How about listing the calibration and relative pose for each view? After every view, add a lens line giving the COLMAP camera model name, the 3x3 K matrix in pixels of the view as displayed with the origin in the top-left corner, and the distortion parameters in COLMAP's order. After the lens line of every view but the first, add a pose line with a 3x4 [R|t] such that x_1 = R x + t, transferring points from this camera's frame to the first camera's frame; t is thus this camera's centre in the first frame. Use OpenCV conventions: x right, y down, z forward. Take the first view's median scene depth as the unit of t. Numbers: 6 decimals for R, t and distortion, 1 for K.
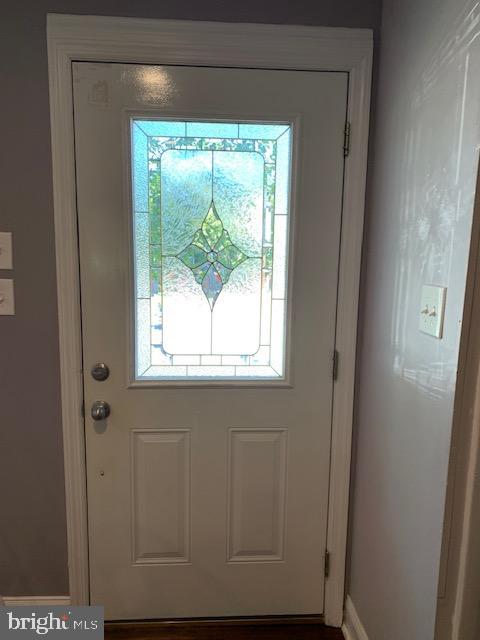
lens RADIAL K [[494.4, 0, 241.0], [0, 494.4, 320.8], [0, 0, 1]] dist [0.049941, -0.062430]
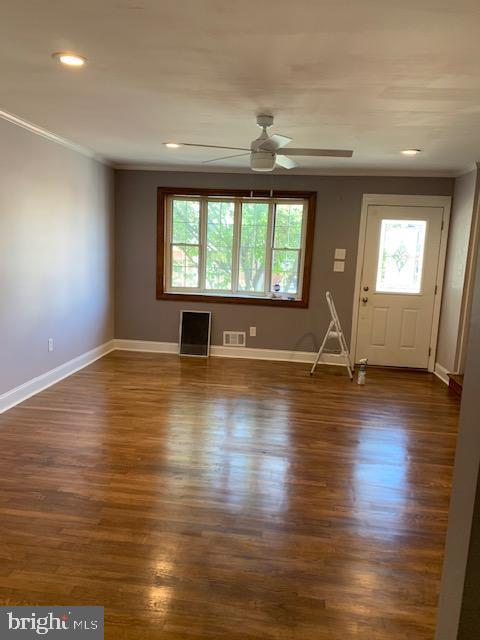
lens RADIAL K [[494.4, 0, 237.6], [0, 494.4, 319.3], [0, 0, 1]] dist [0.049941, -0.062430]
pose [[0.985250, 0.055797, -0.161768, -0.597984], [-0.063949, 0.996909, -0.045631, 0.539829], [0.158722, 0.055302, 0.985773, -2.626245]]
